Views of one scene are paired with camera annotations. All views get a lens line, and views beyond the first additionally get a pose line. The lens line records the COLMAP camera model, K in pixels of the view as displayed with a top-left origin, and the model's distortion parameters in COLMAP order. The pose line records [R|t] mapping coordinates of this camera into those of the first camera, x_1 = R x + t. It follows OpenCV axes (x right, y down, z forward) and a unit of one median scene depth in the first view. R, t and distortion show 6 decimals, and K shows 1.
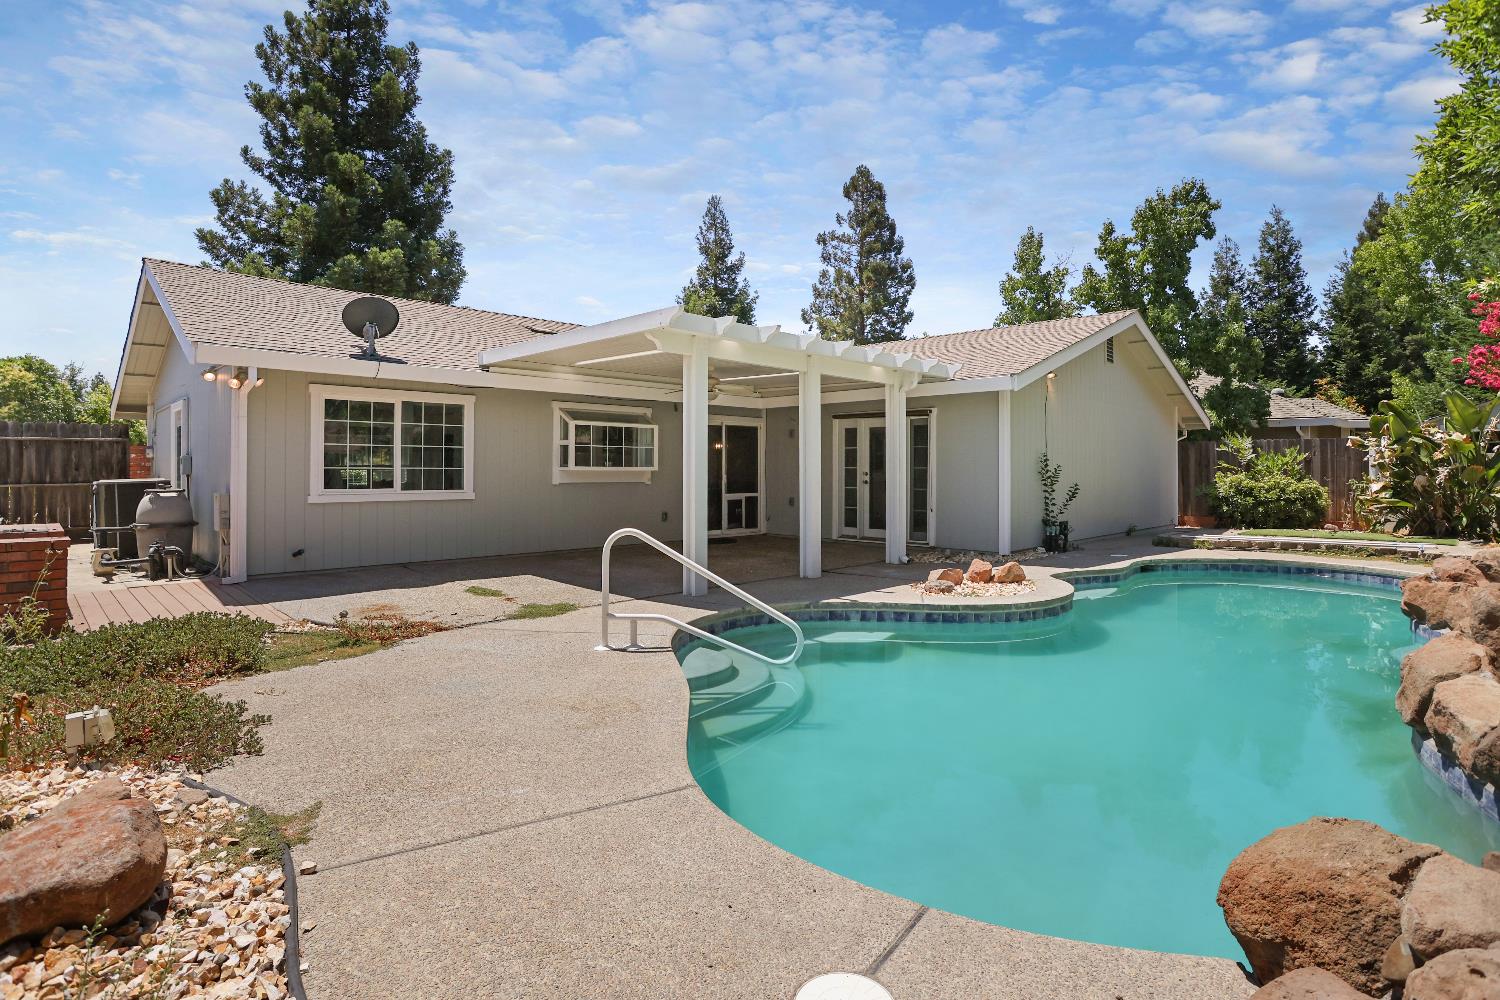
lens RADIAL K [[735.3, 0, 753.6], [0, 735.3, 489.2], [0, 0, 1]] dist [-0.066714, 0.025318]
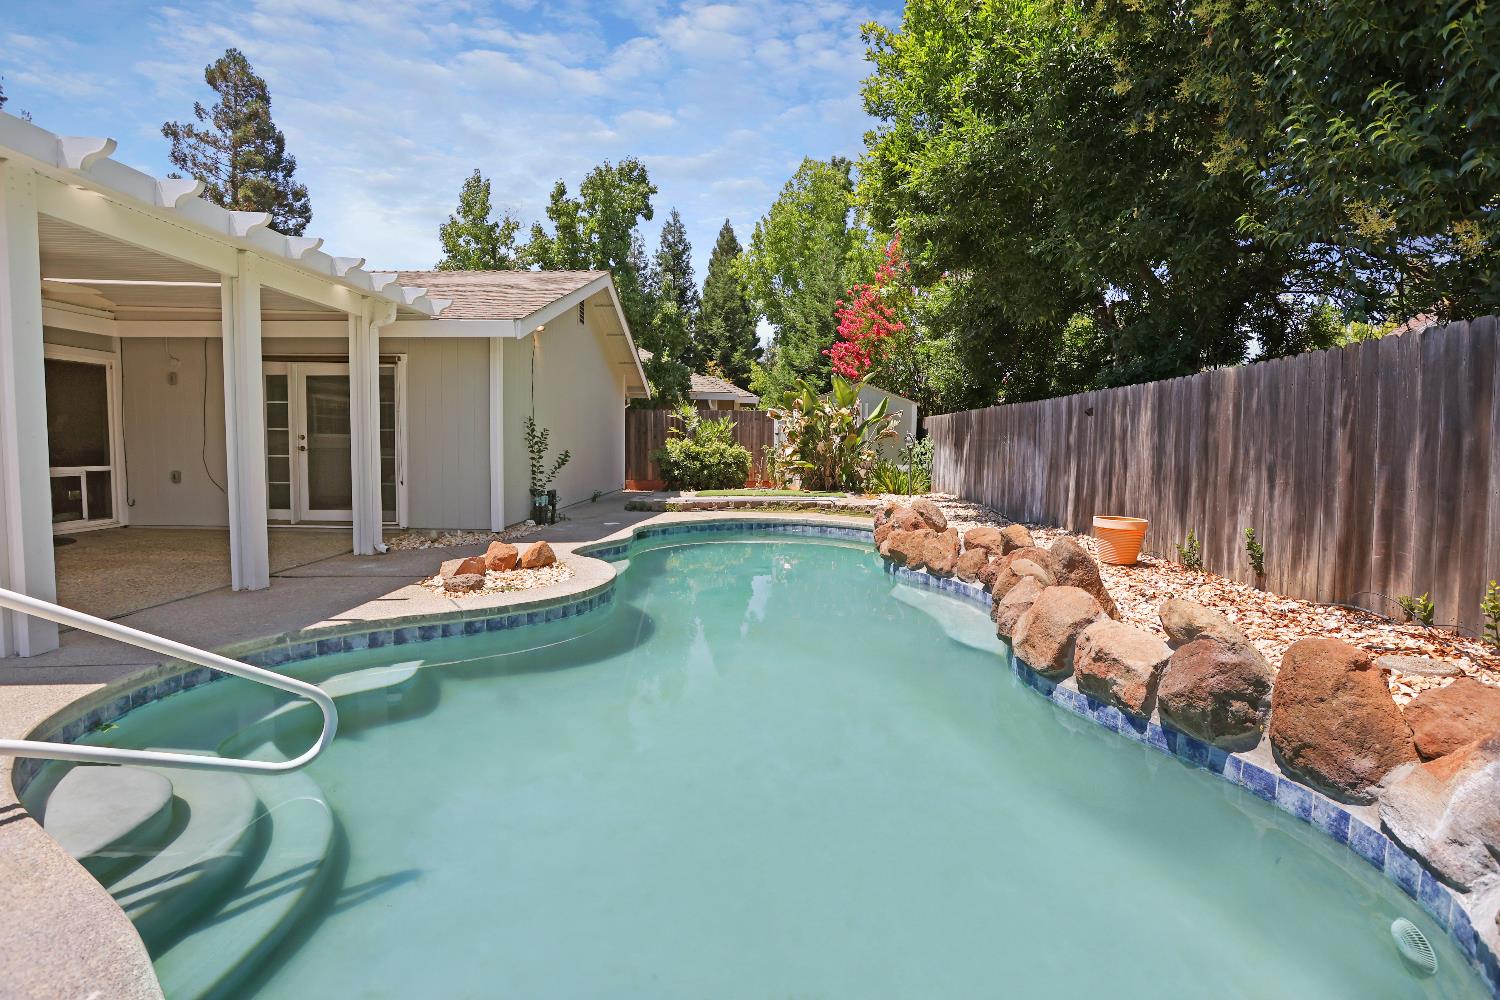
lens RADIAL K [[735.3, 0, 768.4], [0, 735.3, 494.9], [0, 0, 1]] dist [-0.066714, 0.025318]
pose [[0.703886, -0.044947, 0.708890, -0.030224], [0.008389, 0.998452, 0.054977, 0.001255], [-0.710264, -0.032751, 0.703173, 0.128727]]
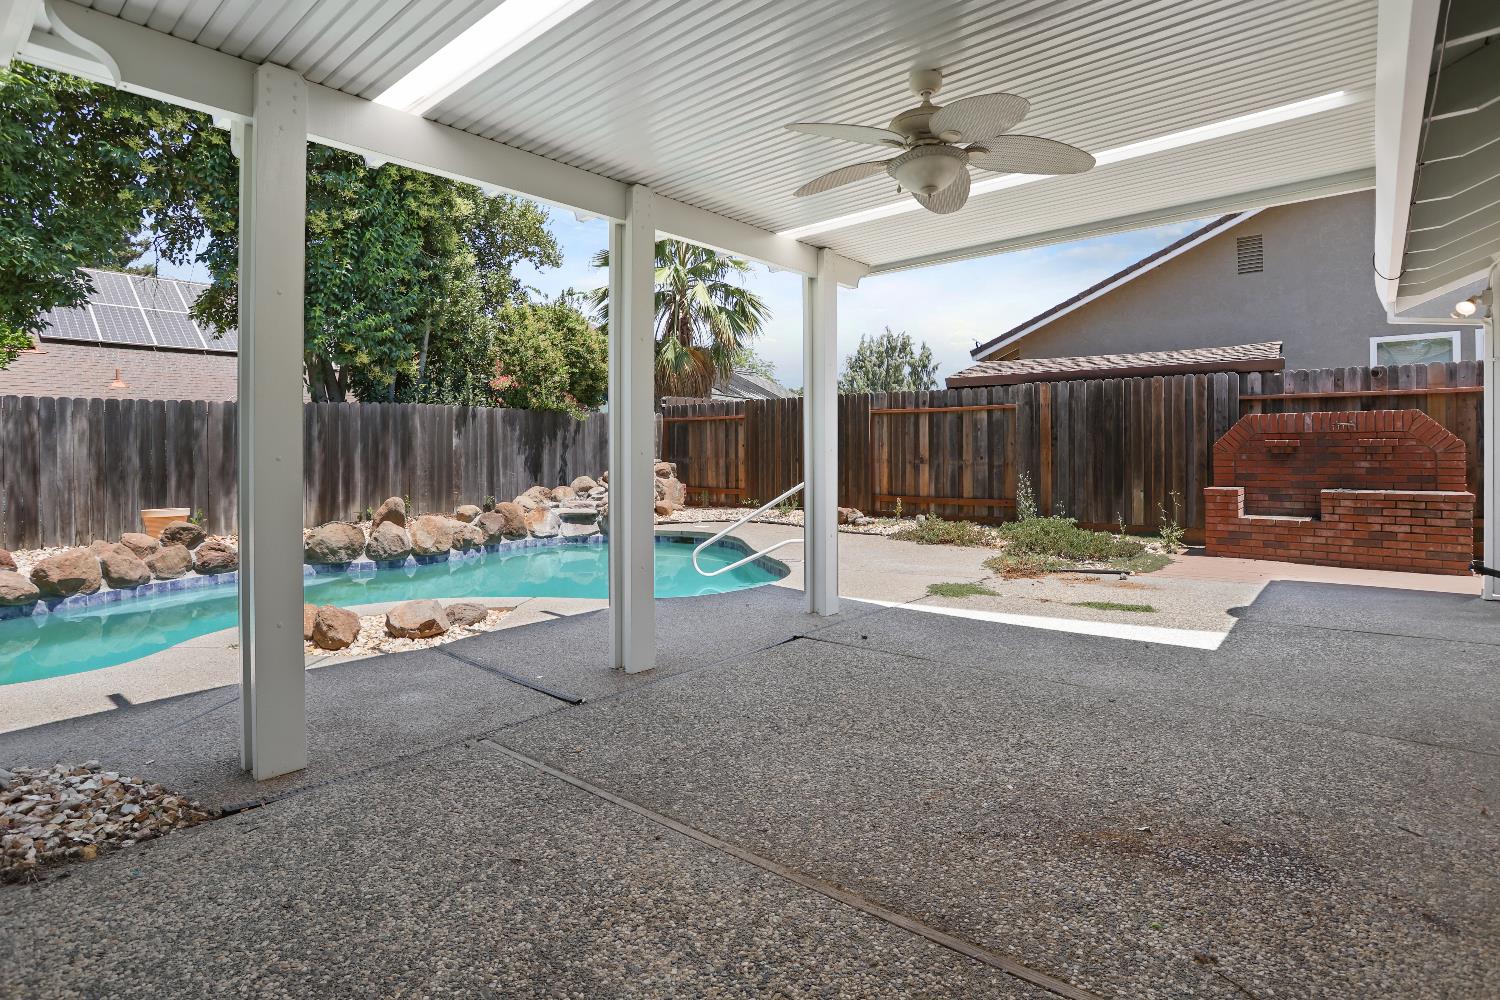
lens RADIAL K [[735.3, 0, 727.0], [0, 735.3, 447.2], [0, 0, 1]] dist [-0.066714, 0.025318]
pose [[-0.999372, 0.007893, -0.034547, 0.018273], [0.007112, 0.999718, 0.022674, -0.016554], [0.034717, 0.022414, -0.999146, 0.893722]]
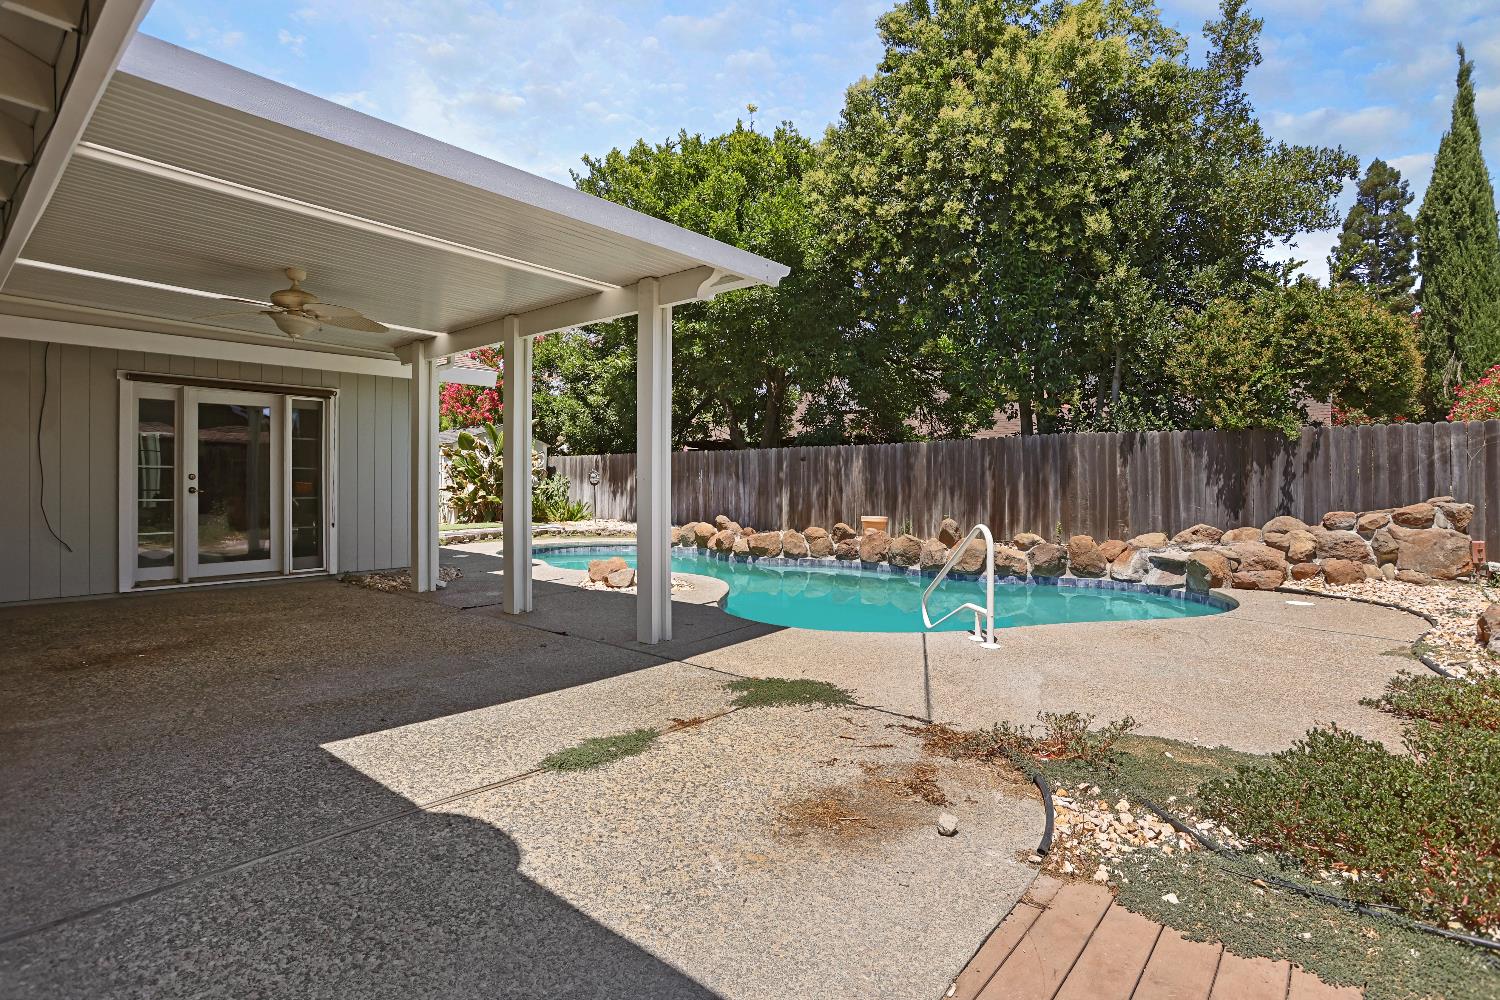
lens RADIAL K [[735.3, 0, 763.1], [0, 735.3, 488.8], [0, 0, 1]] dist [-0.066714, 0.025318]
pose [[-0.081244, -0.013759, 0.996599, -0.435596], [0.023958, 0.999589, 0.015754, -0.007891], [-0.996406, 0.025156, -0.080881, 0.505544]]
